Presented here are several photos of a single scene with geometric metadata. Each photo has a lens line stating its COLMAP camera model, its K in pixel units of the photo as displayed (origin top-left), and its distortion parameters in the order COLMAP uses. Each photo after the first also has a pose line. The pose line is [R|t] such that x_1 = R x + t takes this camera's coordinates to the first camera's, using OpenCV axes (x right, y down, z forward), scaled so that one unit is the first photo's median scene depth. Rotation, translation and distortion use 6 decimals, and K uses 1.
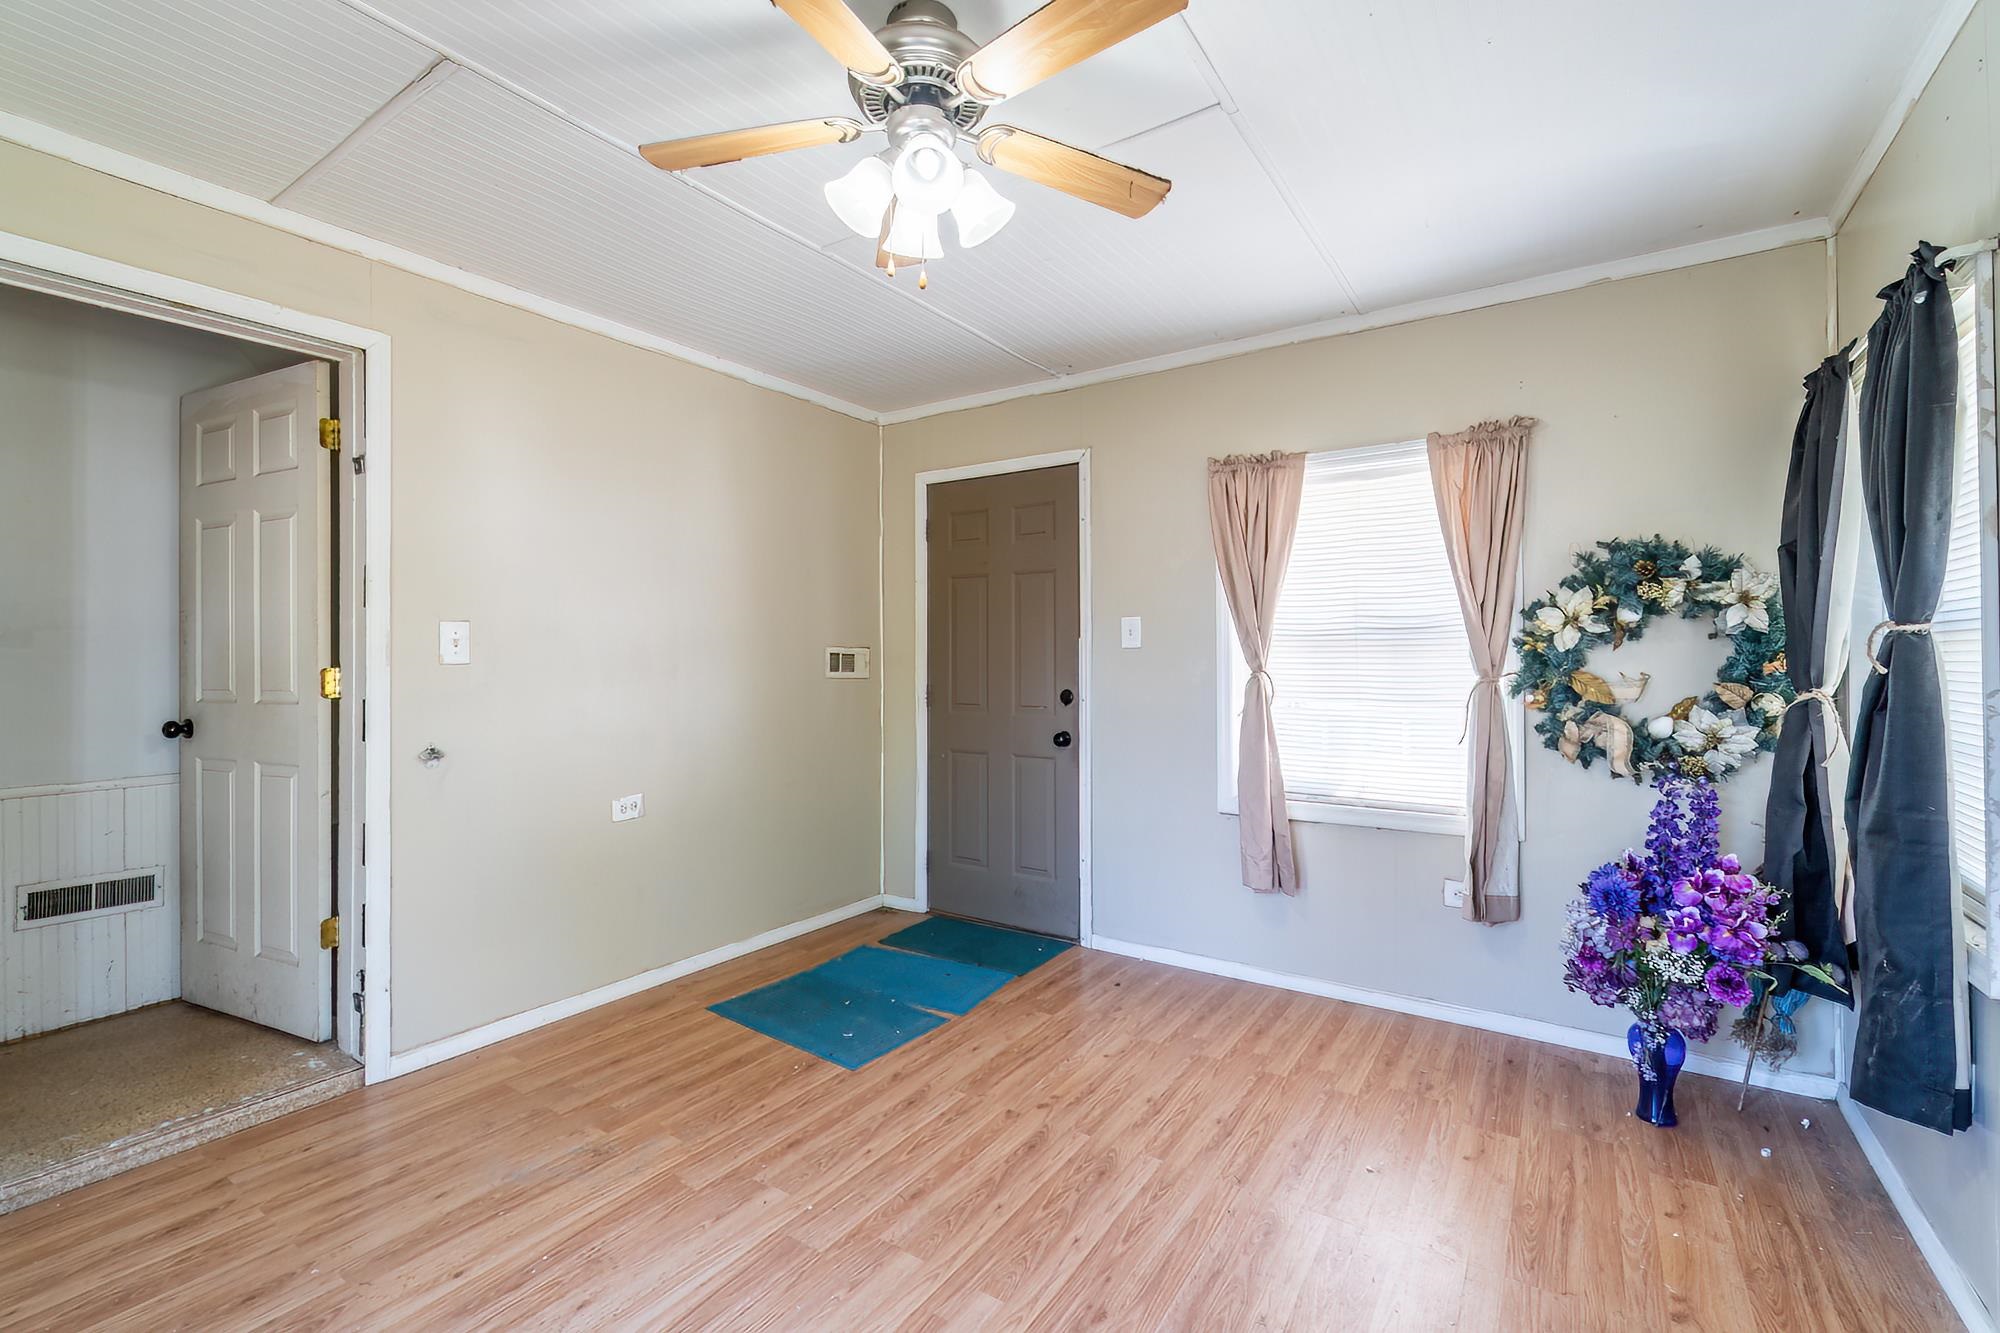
lens RADIAL K [[895.8, 0, 988.5], [0, 895.8, 667.1], [0, 0, 1]] dist [-0.001973, 0.000545]
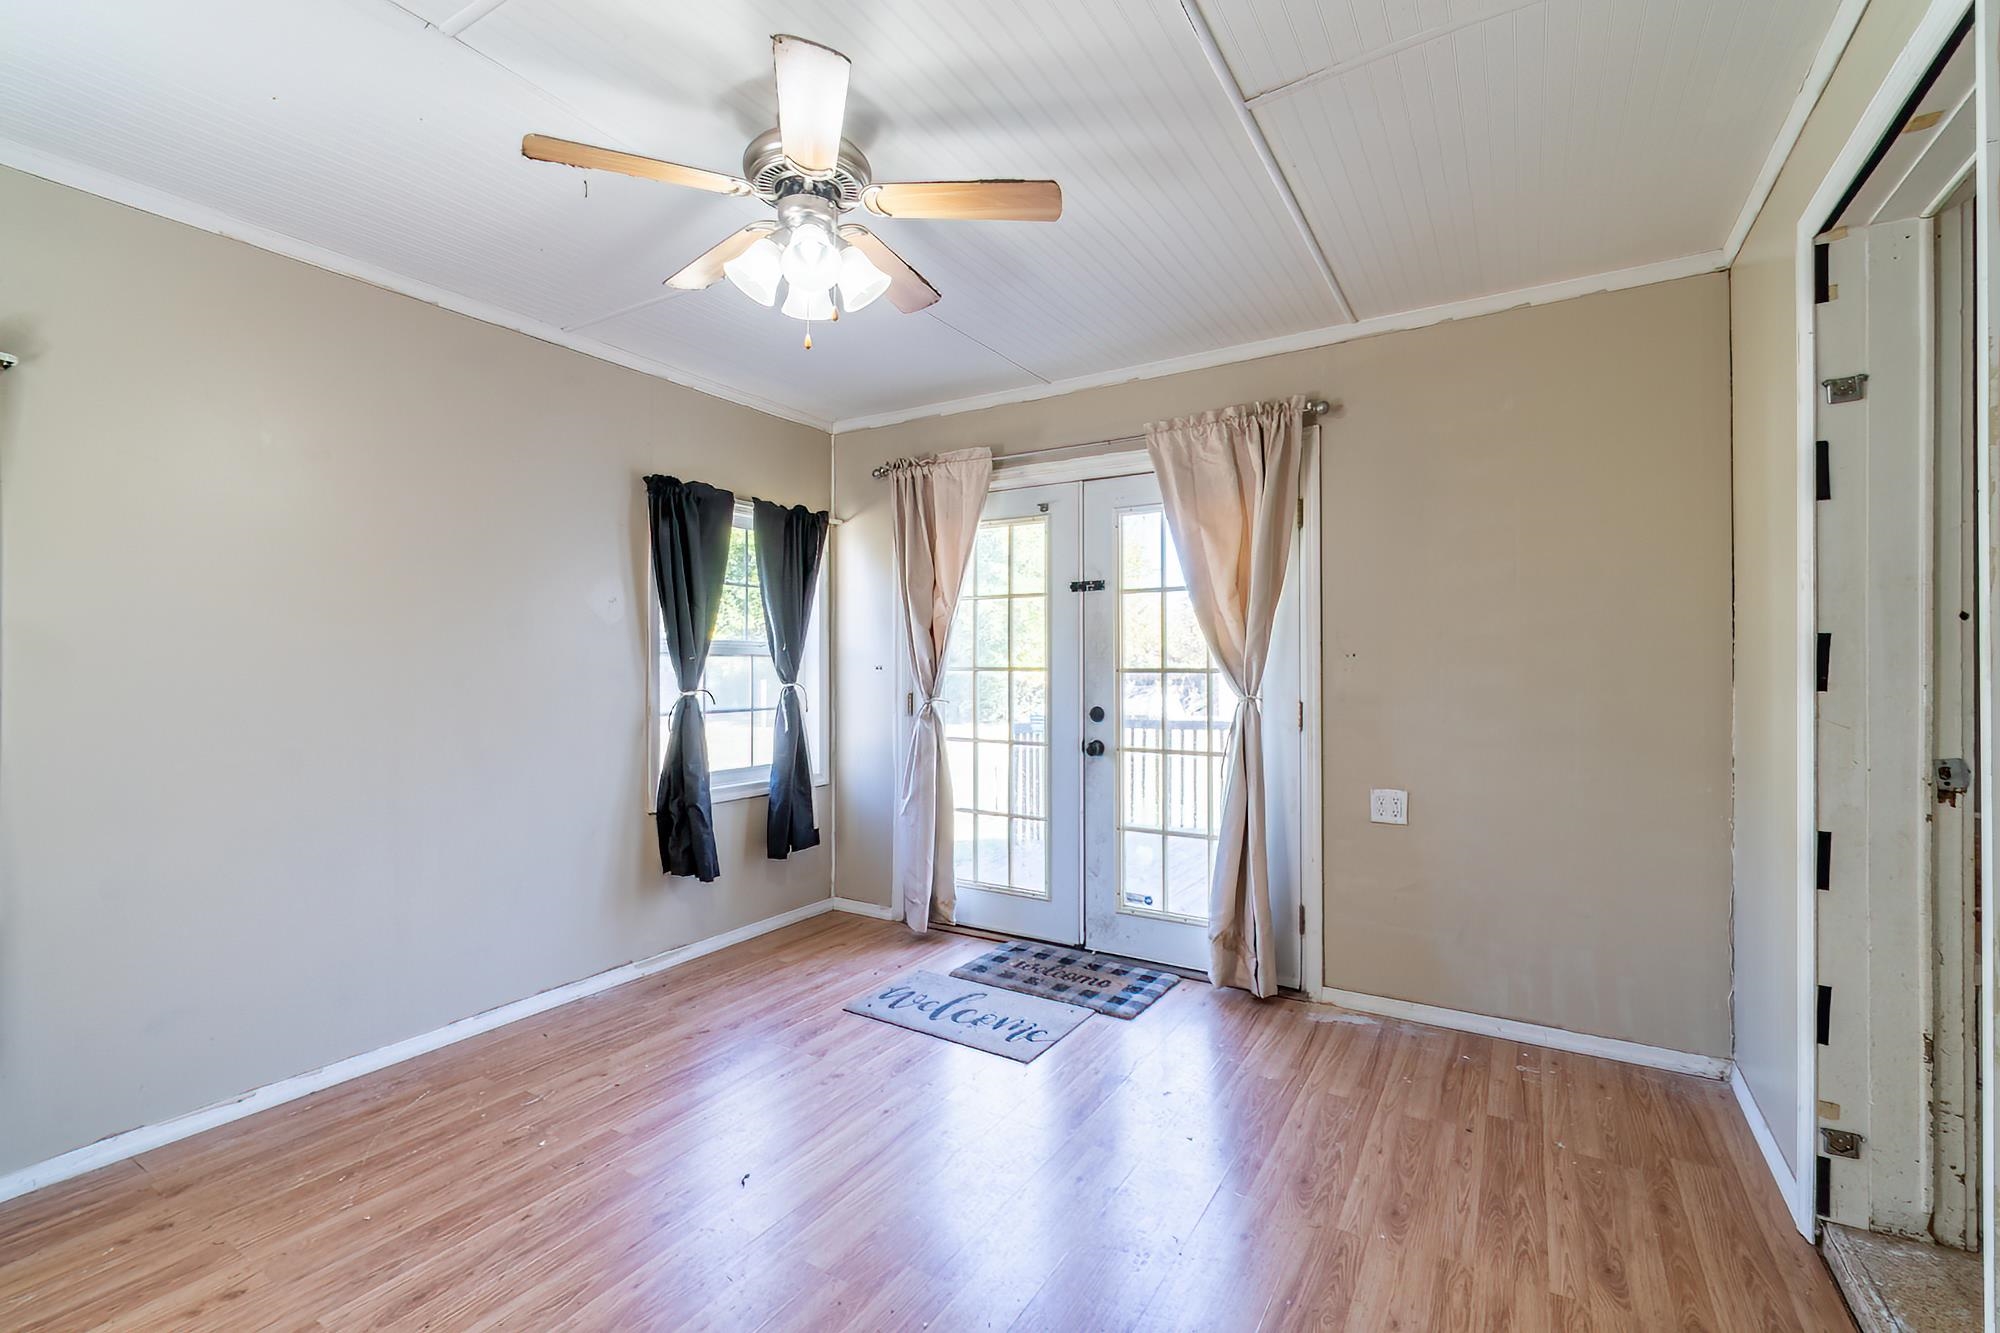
lens RADIAL K [[911.2, 0, 1000.0], [0, 911.2, 666.5], [0, 0, 1]] dist [-0.000067, 0.000523]
pose [[-0.998690, 0.001637, -0.051150, -0.165520], [0.001000, 0.999922, 0.012483, -0.011856], [0.051166, 0.012415, -0.998613, 1.390456]]
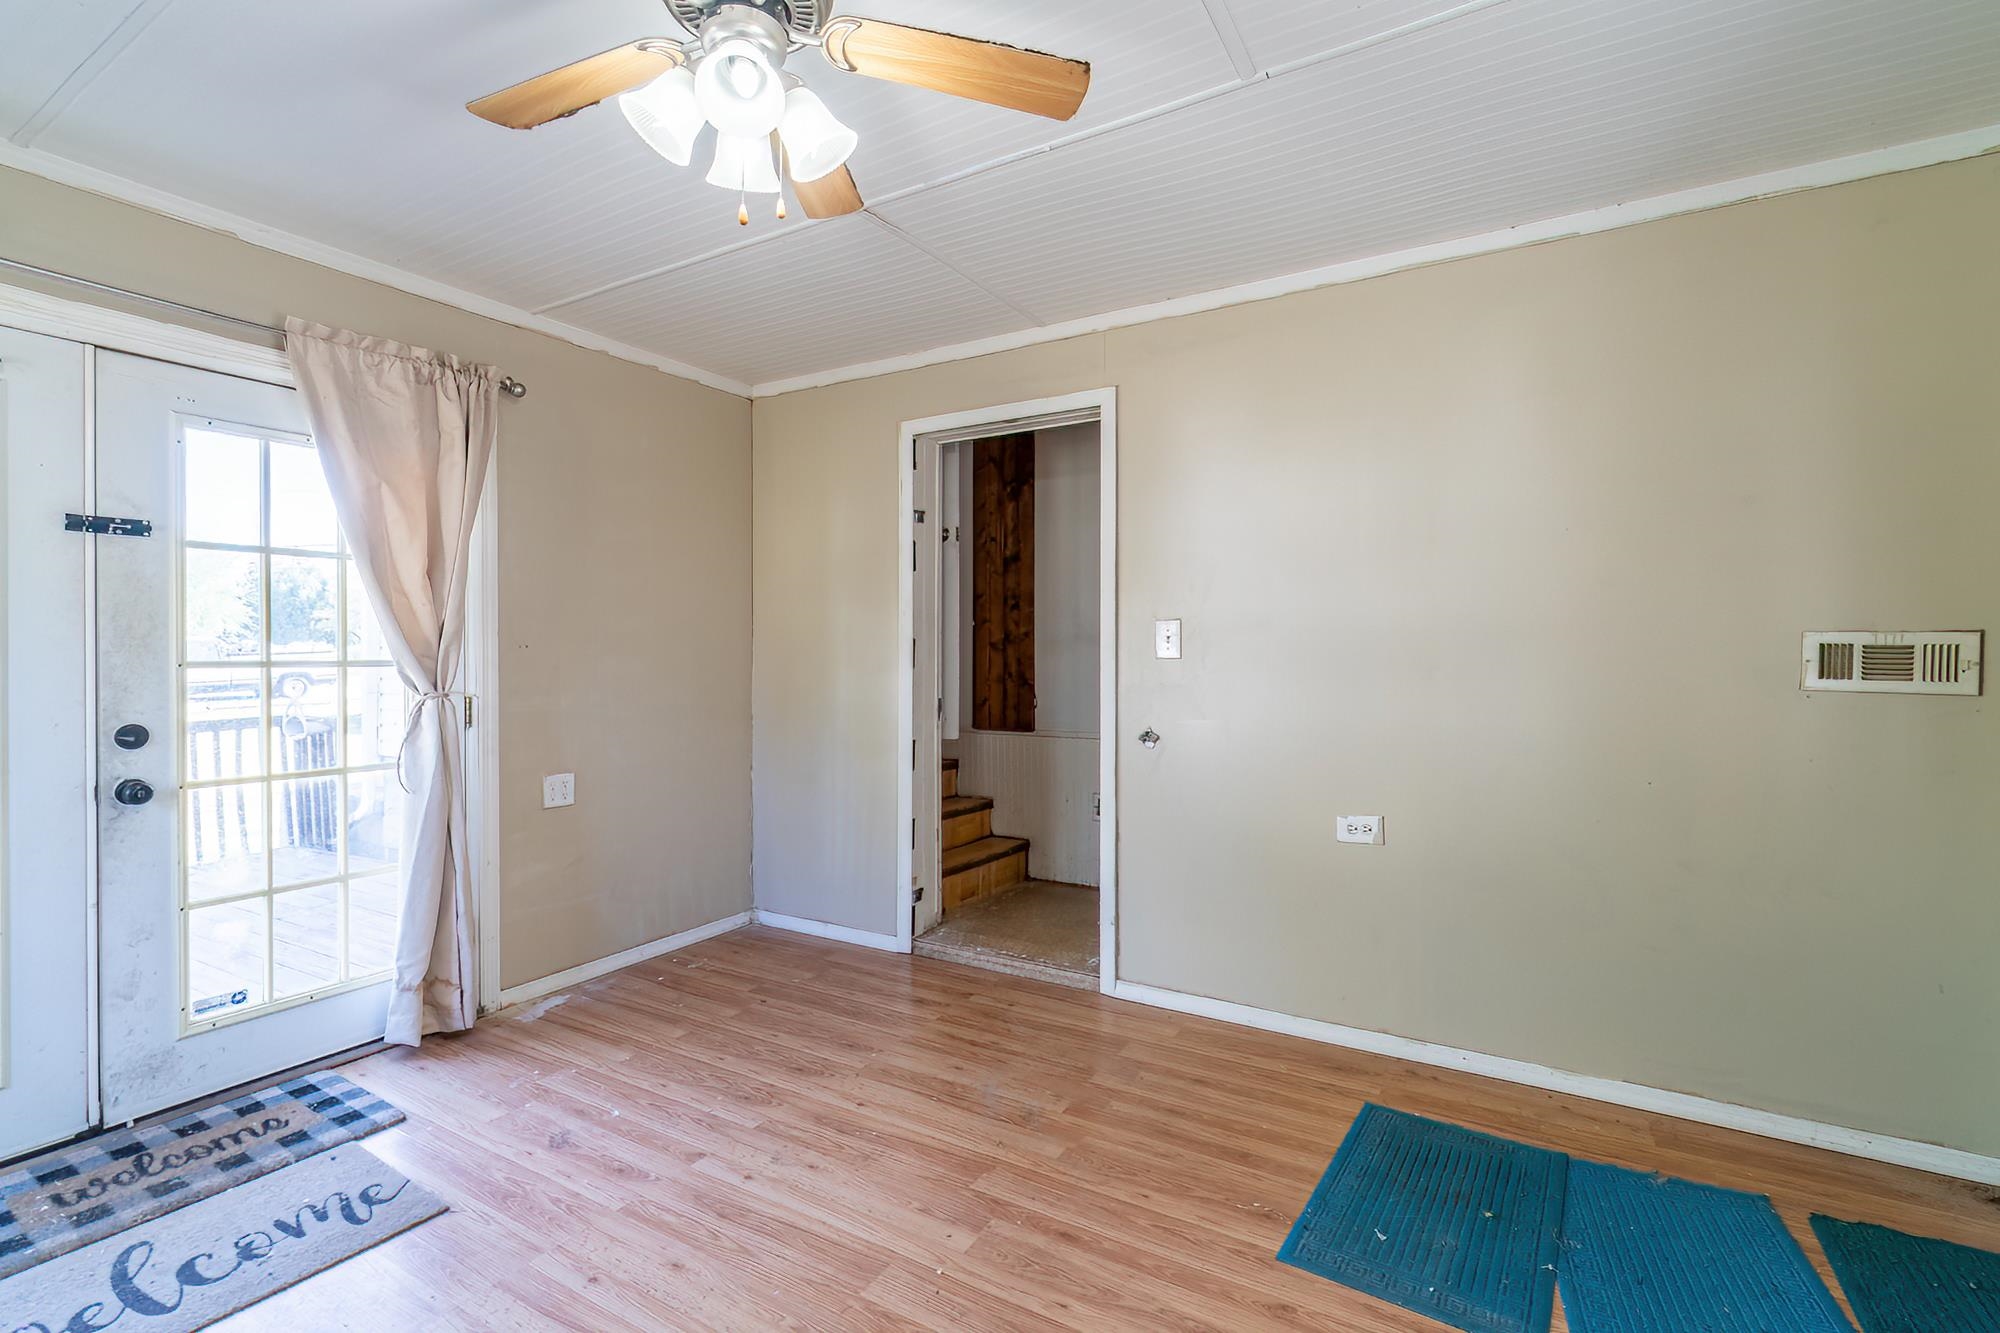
lens RADIAL K [[873.1, 0, 1000.0], [0, 873.1, 666.5], [0, 0, 1]] dist [-0.002559, -0.000110]
pose [[0.061887, 0.016761, -0.997942, 0.498117], [-0.009812, 0.999821, 0.016184, -0.008943], [0.998035, 0.008790, 0.062040, 0.757700]]
